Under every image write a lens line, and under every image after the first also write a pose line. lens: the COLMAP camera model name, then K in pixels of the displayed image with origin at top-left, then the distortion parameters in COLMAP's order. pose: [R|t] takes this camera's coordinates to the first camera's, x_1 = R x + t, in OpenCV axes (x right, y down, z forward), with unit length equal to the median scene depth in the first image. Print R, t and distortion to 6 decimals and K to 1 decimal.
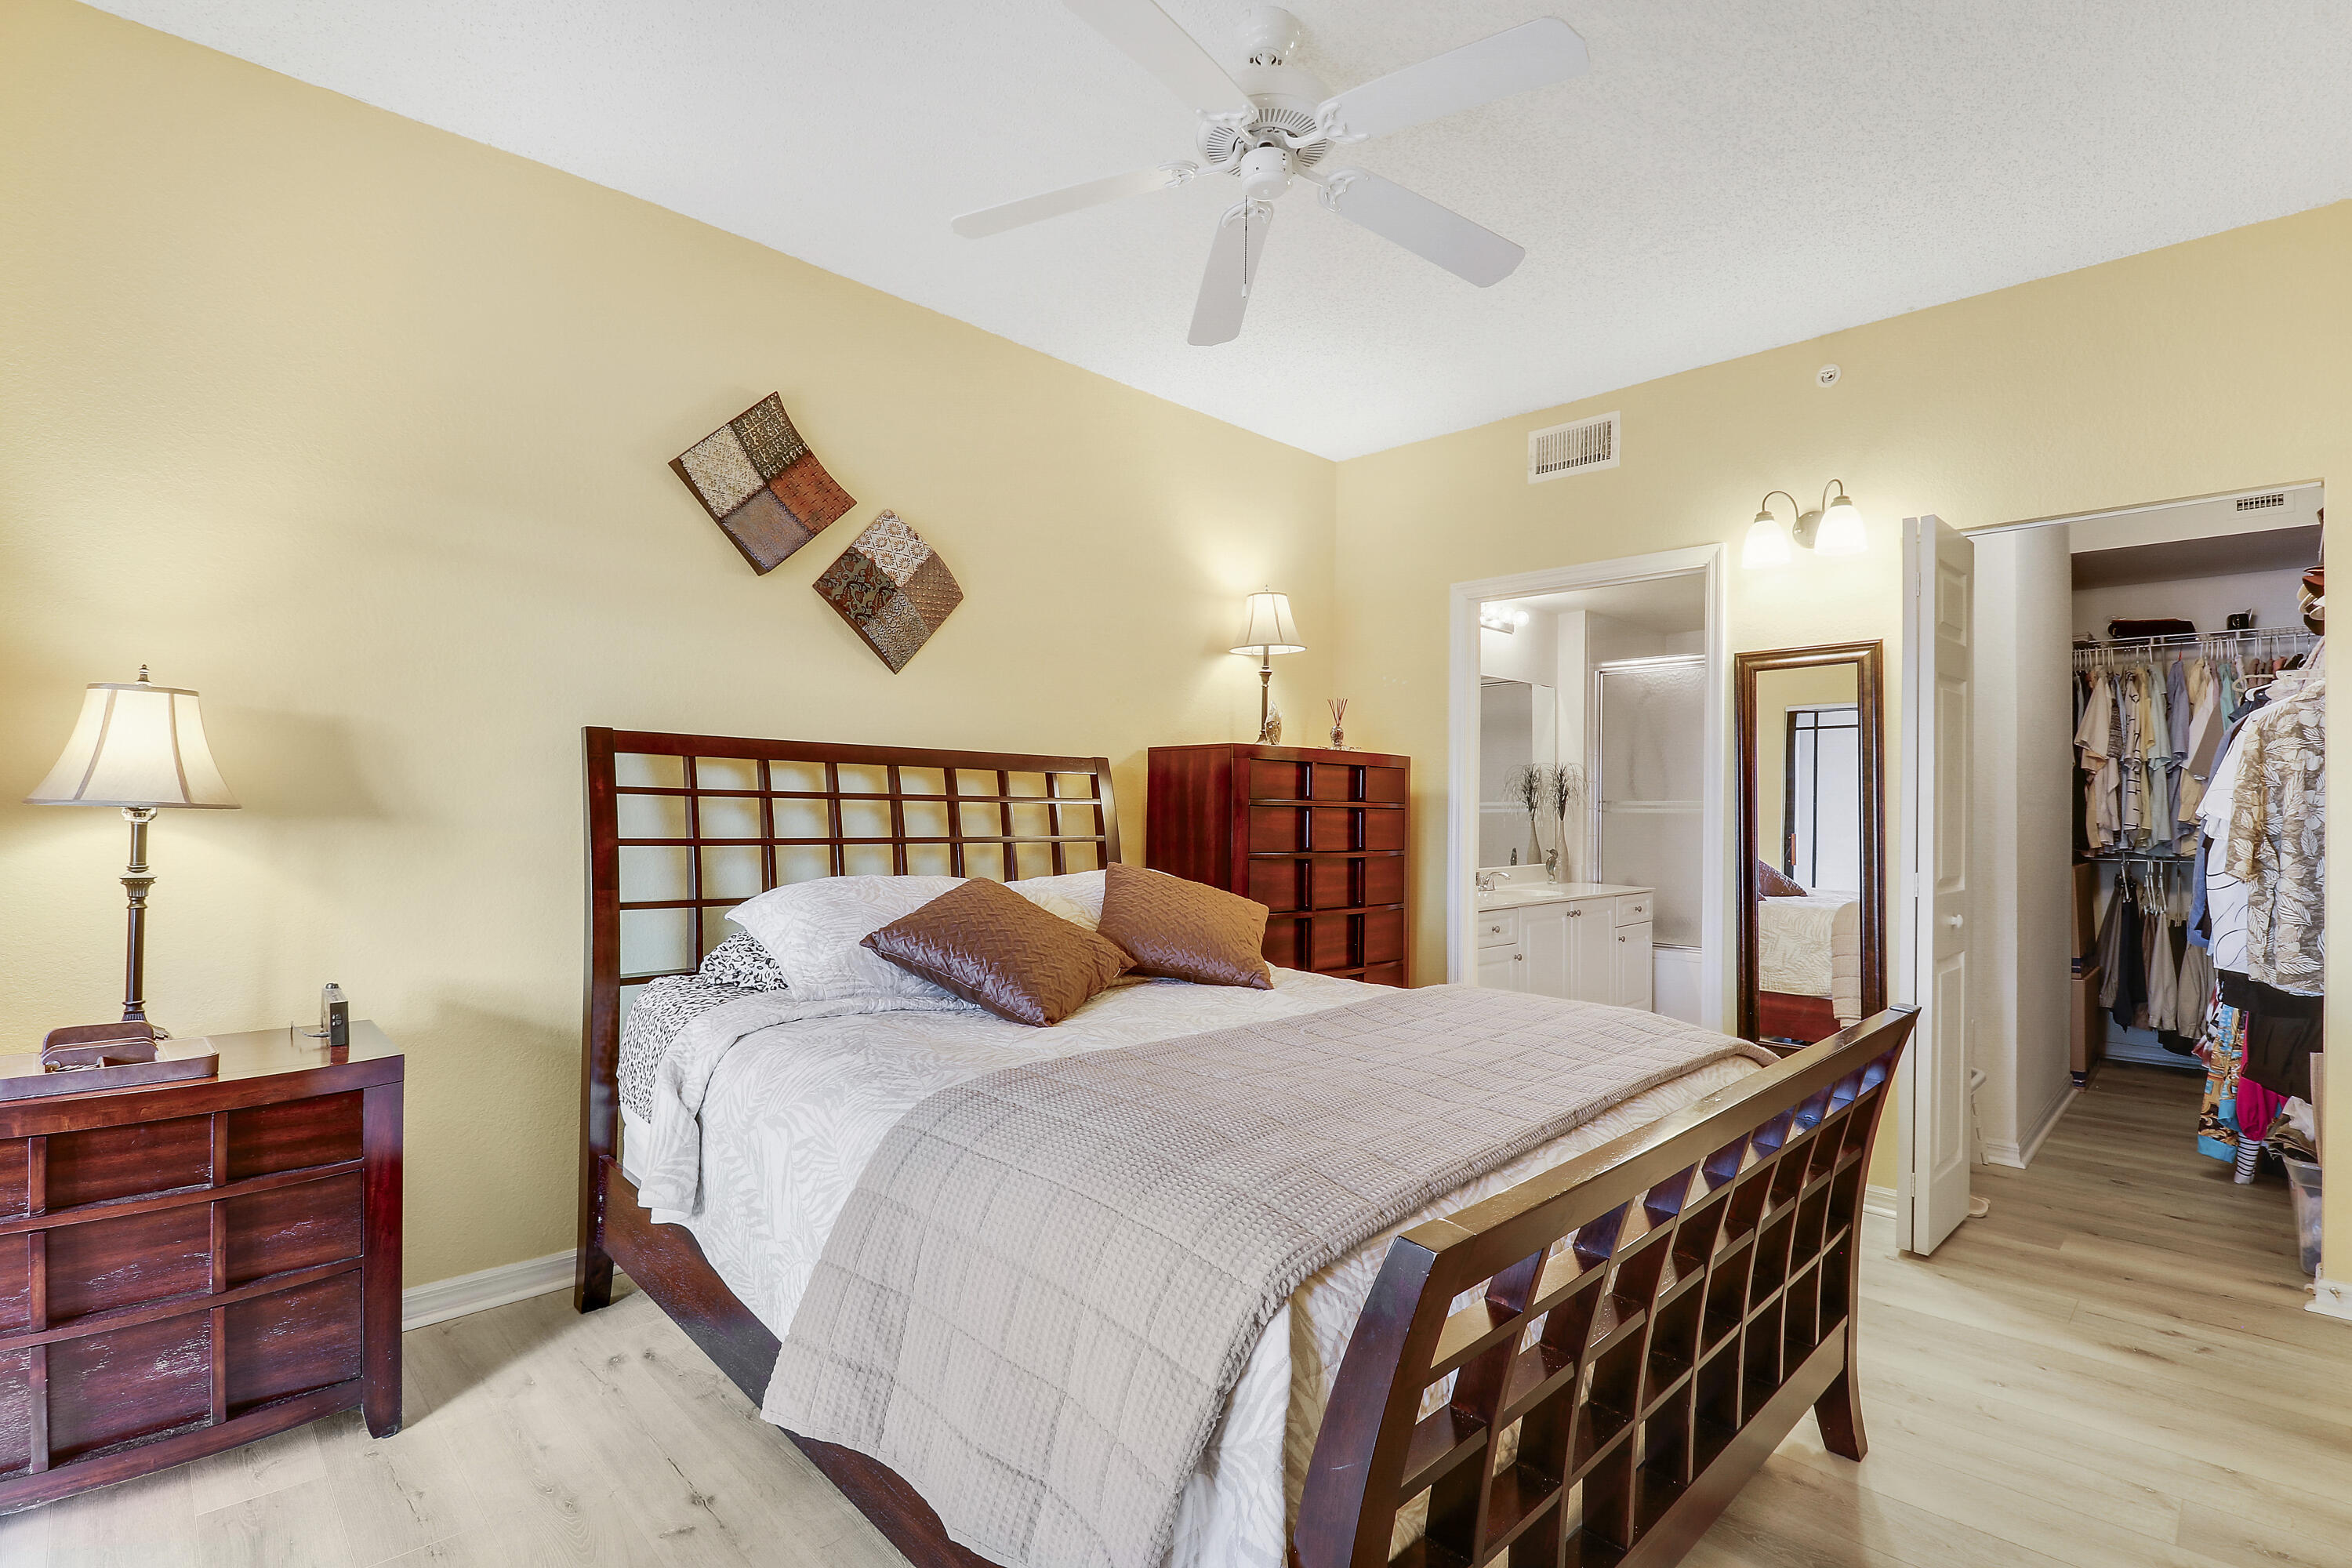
lens RADIAL K [[1100.0, 0, 1191.6], [0, 1100.0, 782.6], [0, 0, 1]] dist [0.001980, -0.013482]
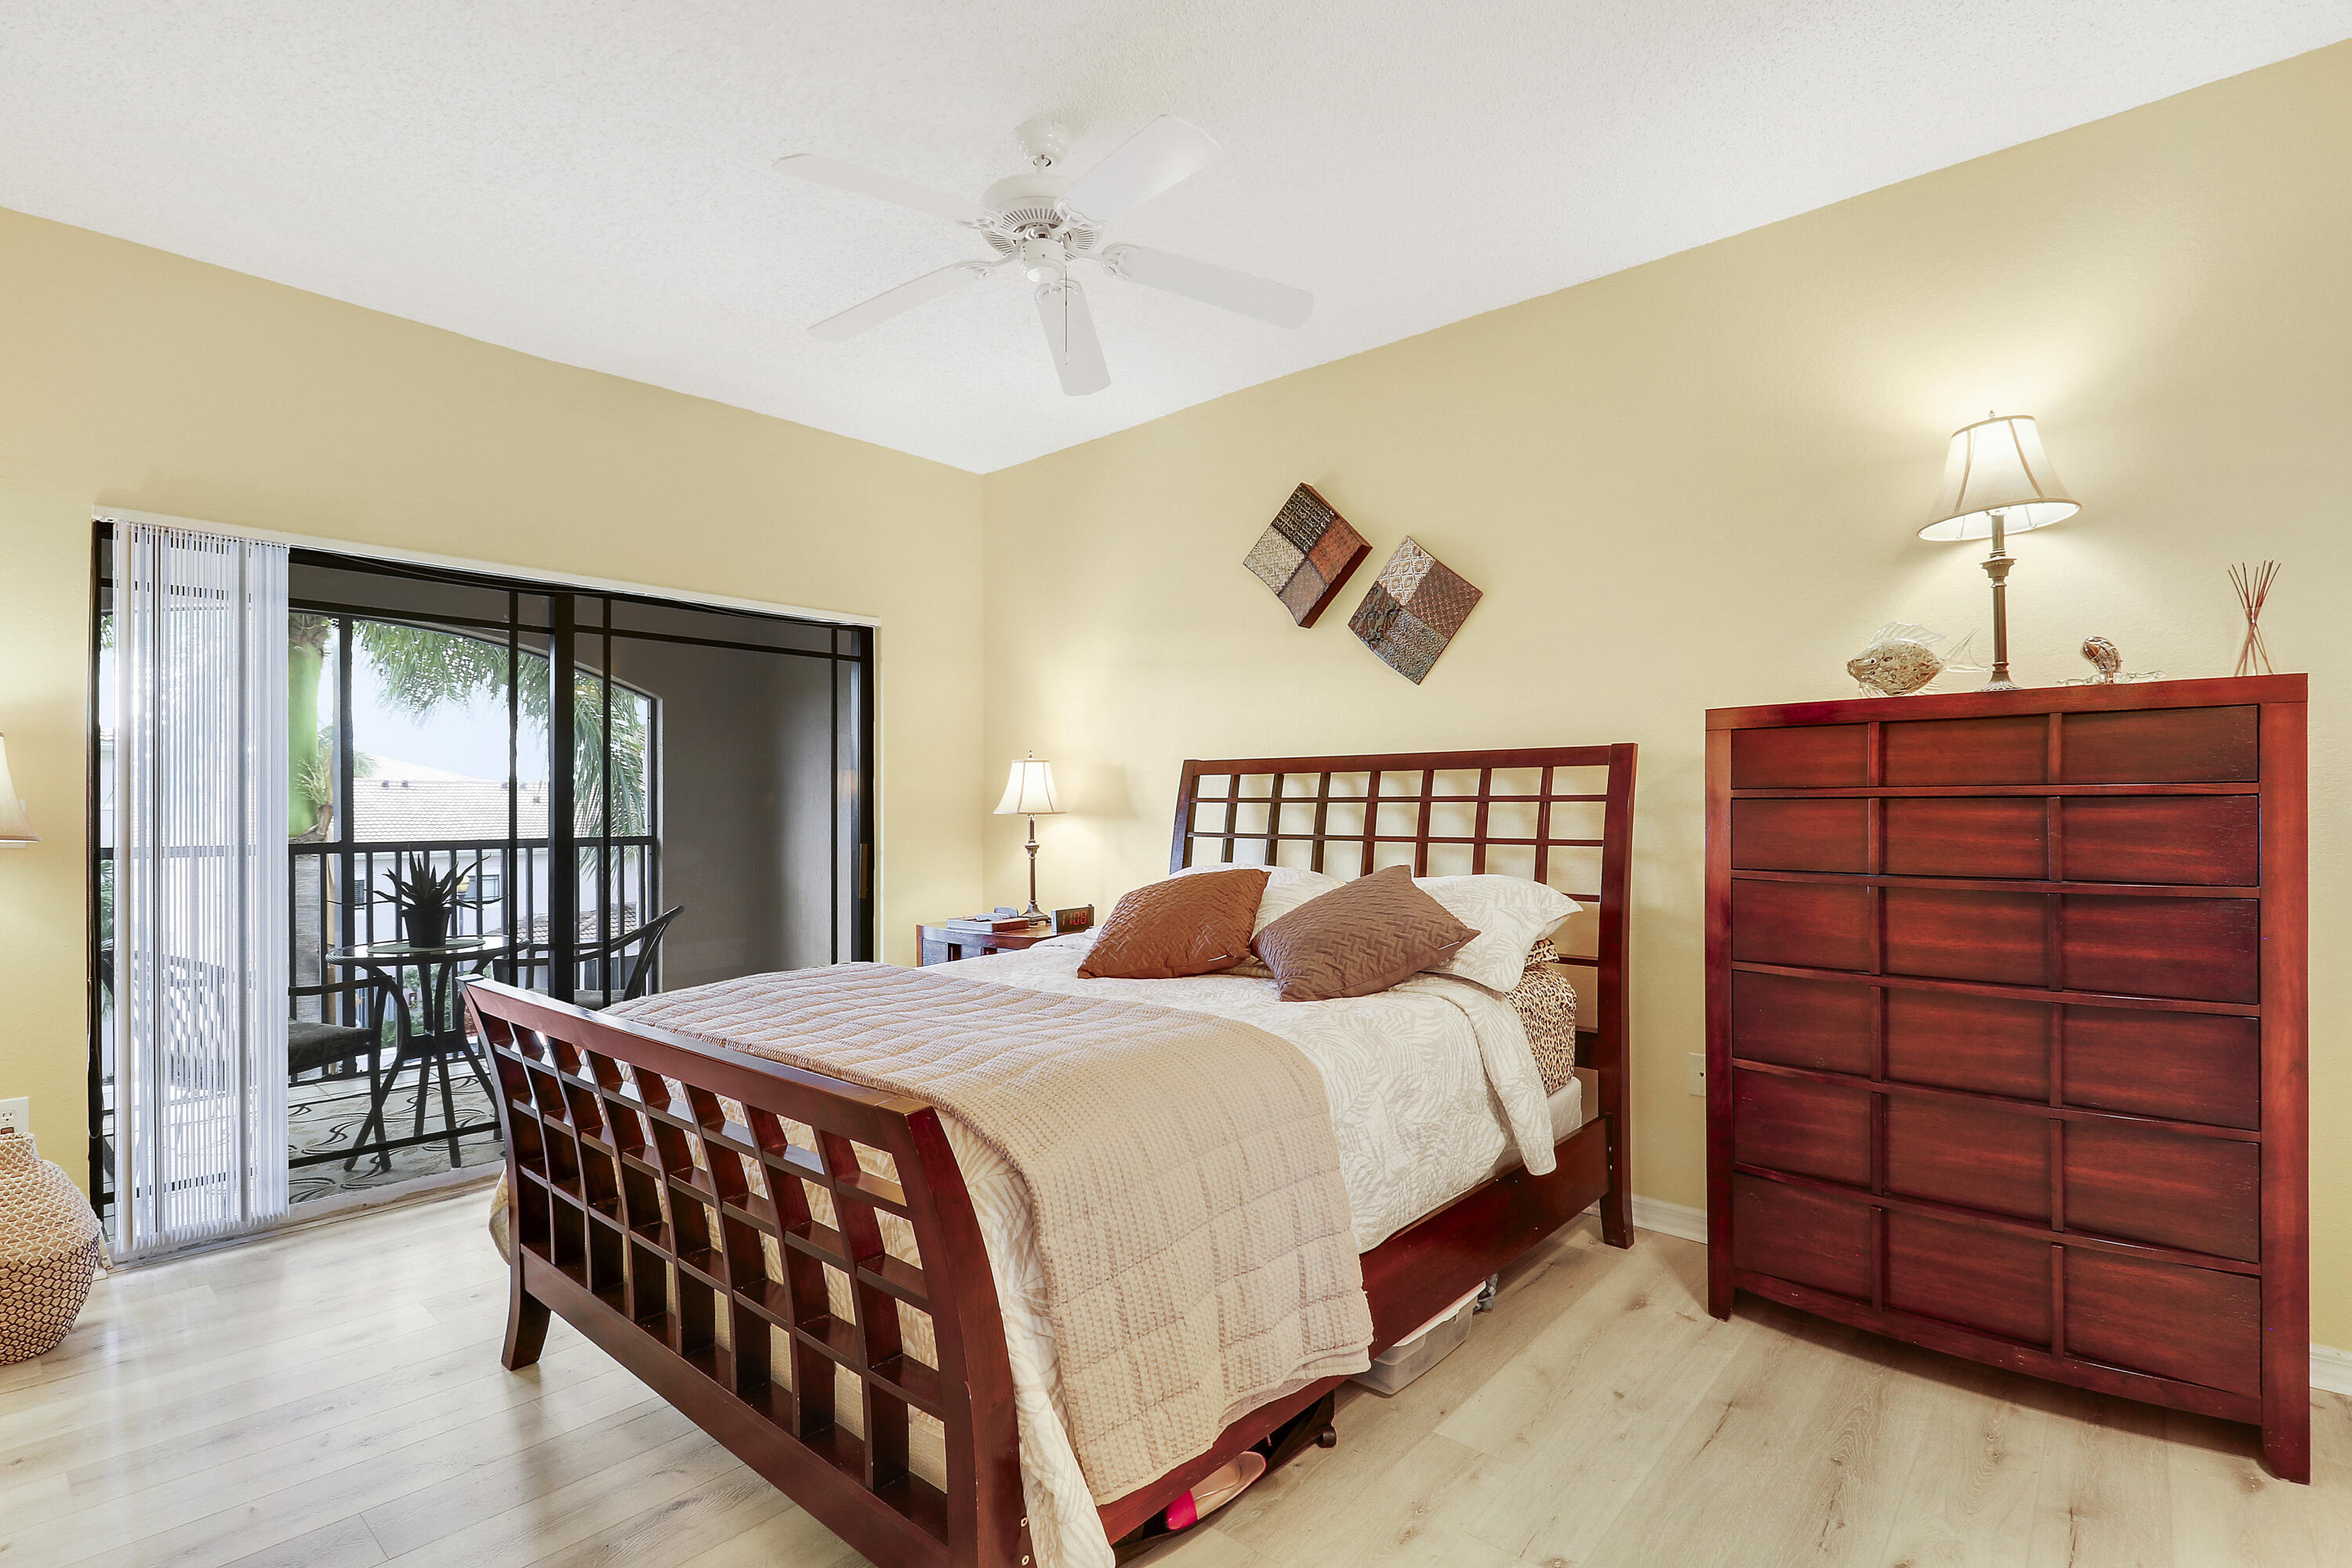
lens RADIAL K [[1100.0, 0, 1165.9], [0, 1100.0, 793.7], [0, 0, 1]] dist [0.001980, -0.013482]
pose [[0.057080, -0.027814, -0.997982, 0.806339], [0.028365, 0.999254, -0.026227, 0.029724], [0.997967, -0.026811, 0.057826, 0.705054]]
